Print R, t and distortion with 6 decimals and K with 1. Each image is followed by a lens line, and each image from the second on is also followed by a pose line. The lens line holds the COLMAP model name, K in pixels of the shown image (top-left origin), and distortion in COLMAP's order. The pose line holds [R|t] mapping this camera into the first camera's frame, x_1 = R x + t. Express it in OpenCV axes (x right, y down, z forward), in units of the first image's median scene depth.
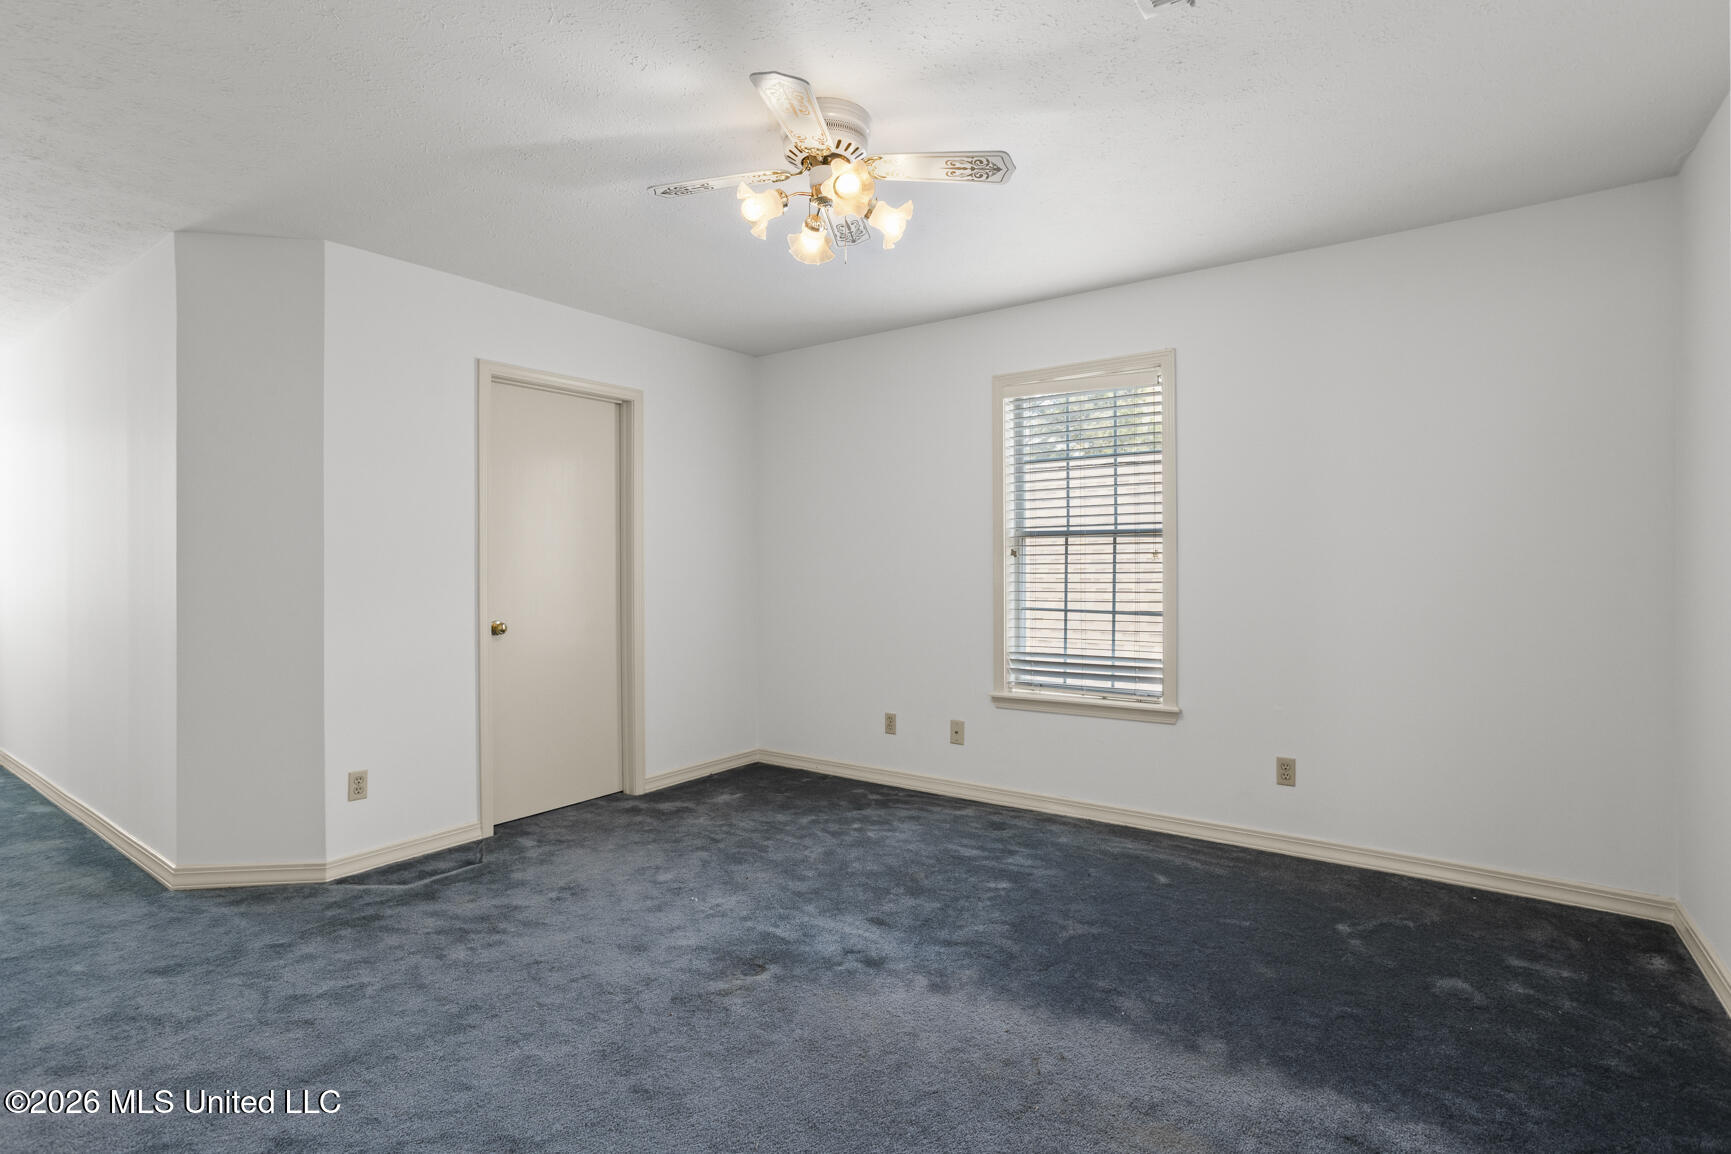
lens RADIAL K [[842.4, 0, 872.9], [0, 842.4, 551.7], [0, 0, 1]] dist [-0.051109, 0.031486]
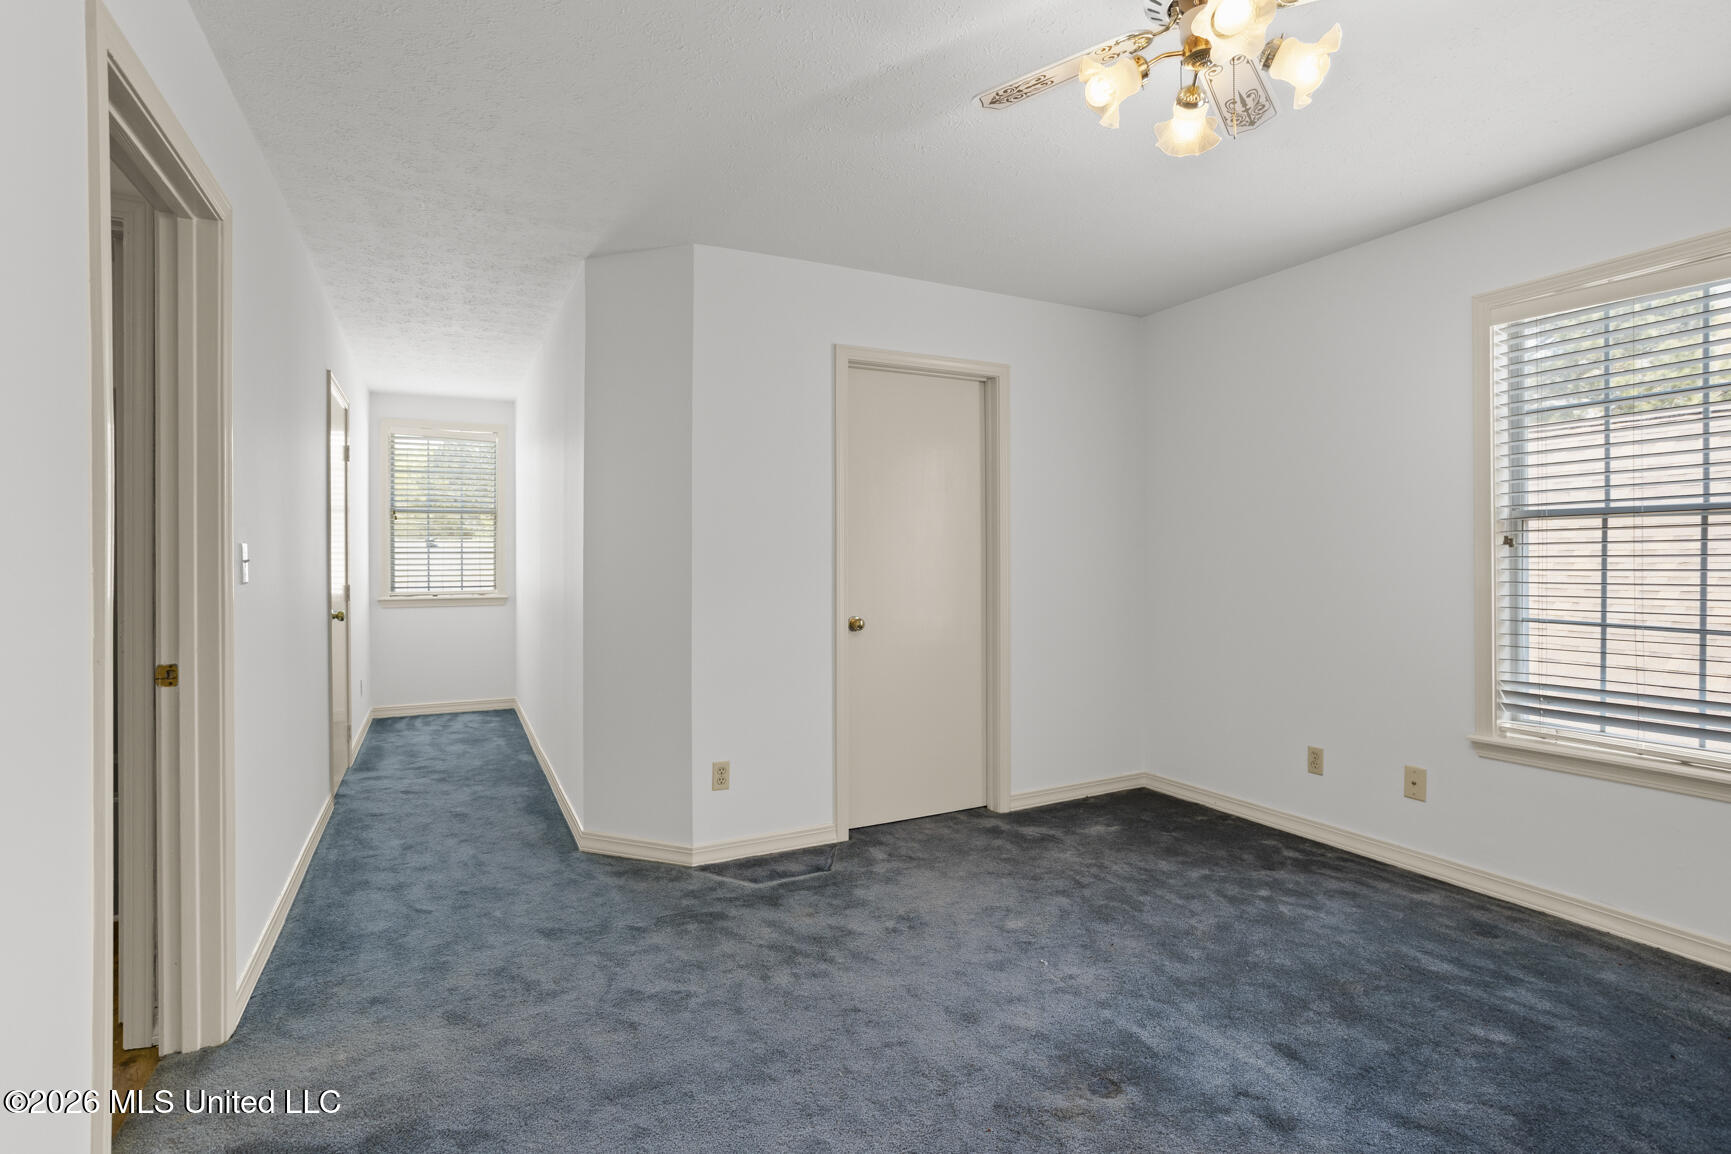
lens RADIAL K [[842.4, 0, 872.9], [0, 842.4, 551.7], [0, 0, 1]] dist [-0.051109, 0.031486]
pose [[0.889320, -0.002584, -0.457278, 0.012514], [0.006338, 0.999958, 0.006675, 0.003176], [0.457241, -0.008834, 0.889299, 0.180858]]
